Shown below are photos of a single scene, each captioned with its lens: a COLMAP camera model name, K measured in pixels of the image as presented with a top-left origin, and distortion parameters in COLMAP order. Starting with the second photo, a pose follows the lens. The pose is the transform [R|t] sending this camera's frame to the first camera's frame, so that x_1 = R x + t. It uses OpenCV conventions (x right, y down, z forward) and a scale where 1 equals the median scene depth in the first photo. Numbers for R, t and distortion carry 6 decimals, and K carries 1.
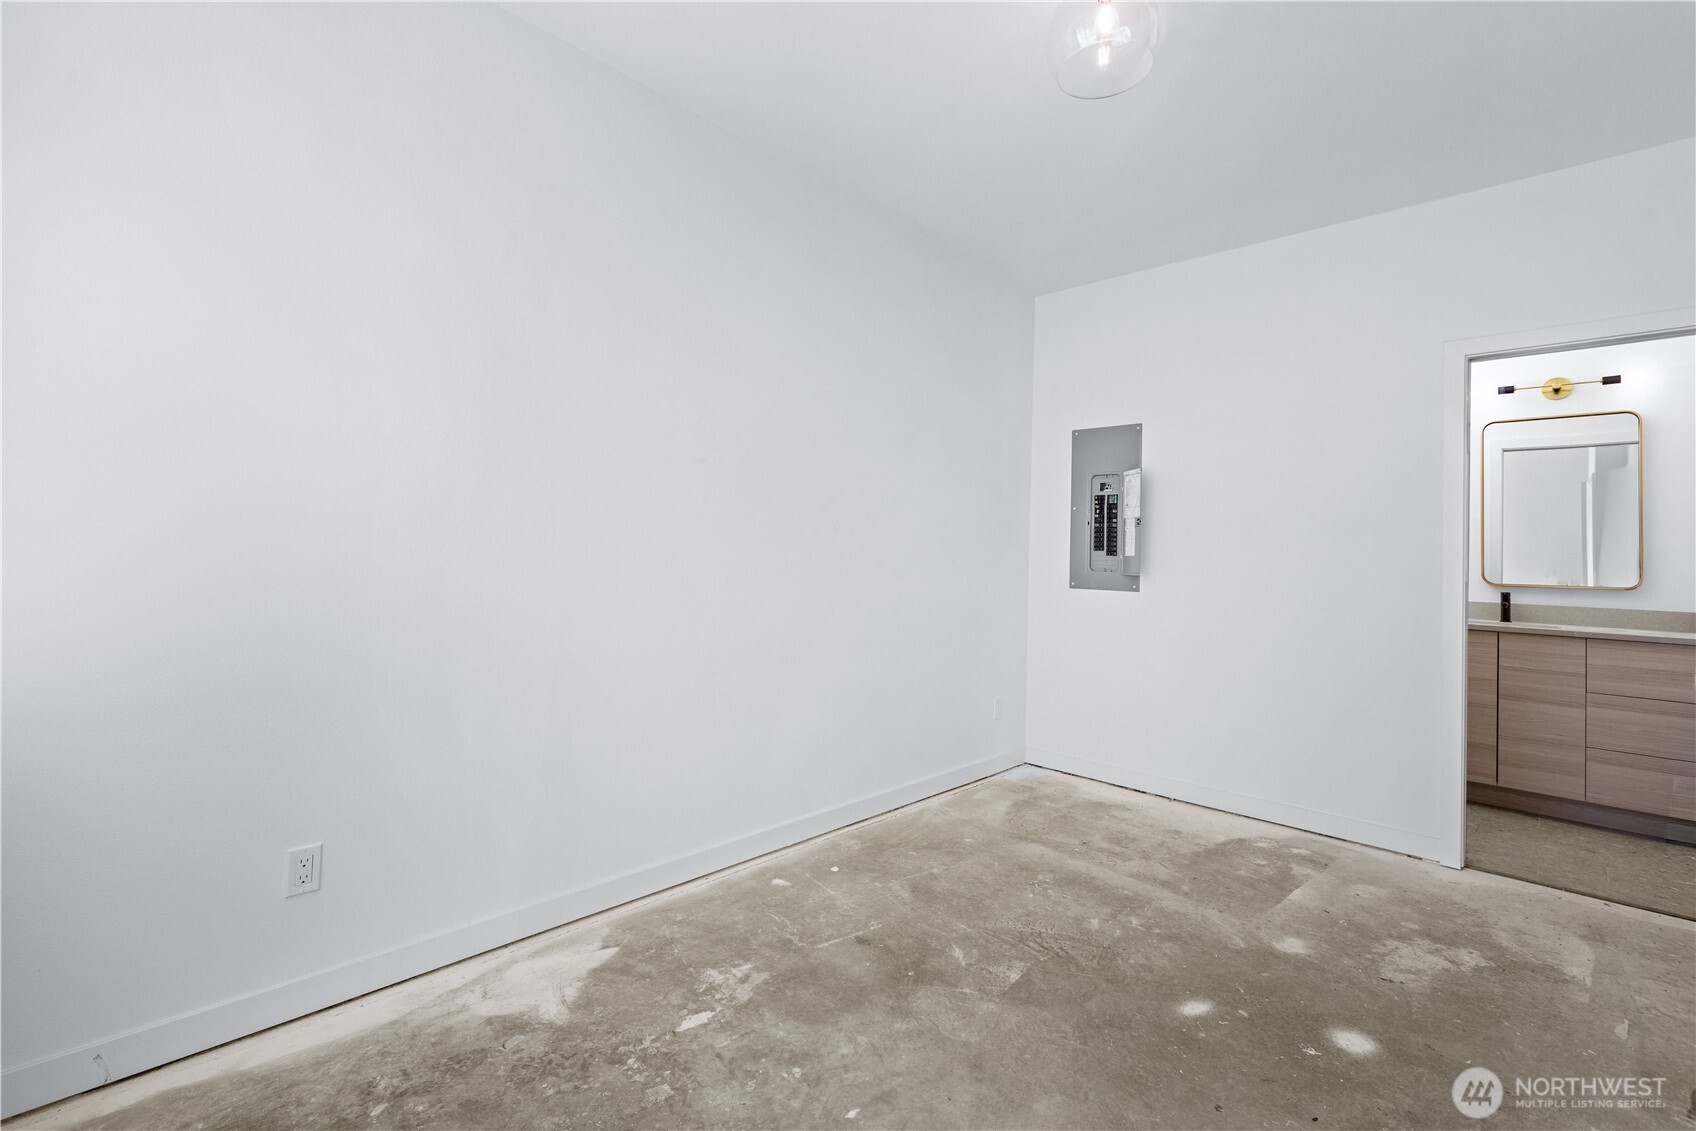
lens RADIAL K [[720.4, 0, 848.4], [0, 720.4, 523.3], [0, 0, 1]] dist [0.000760, 0.000172]
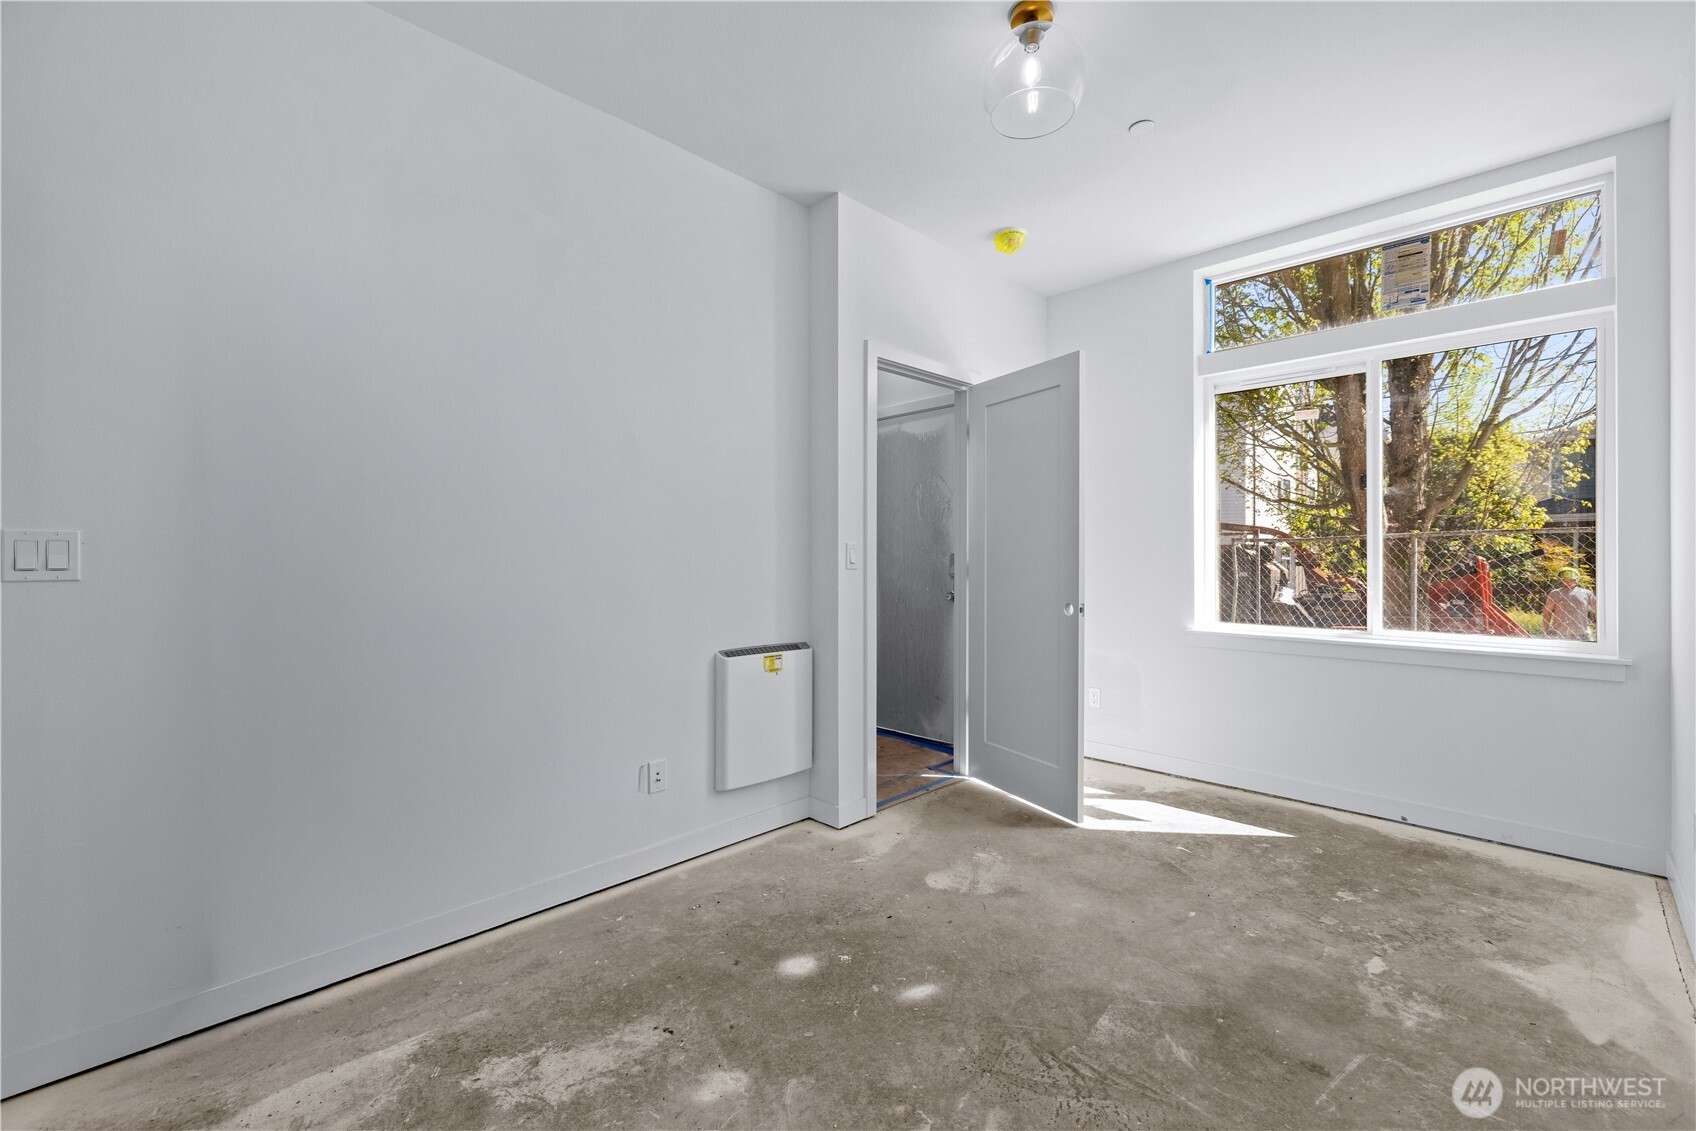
lens RADIAL K [[715.2, 0, 848.0], [0, 715.2, 565.5], [0, 0, 1]] dist [0.001362, 0.000090]
pose [[-0.999250, -0.029938, 0.024547, 0.538403], [-0.030762, 0.998952, -0.033894, 0.103647], [-0.023507, -0.034623, -0.999124, 1.898581]]
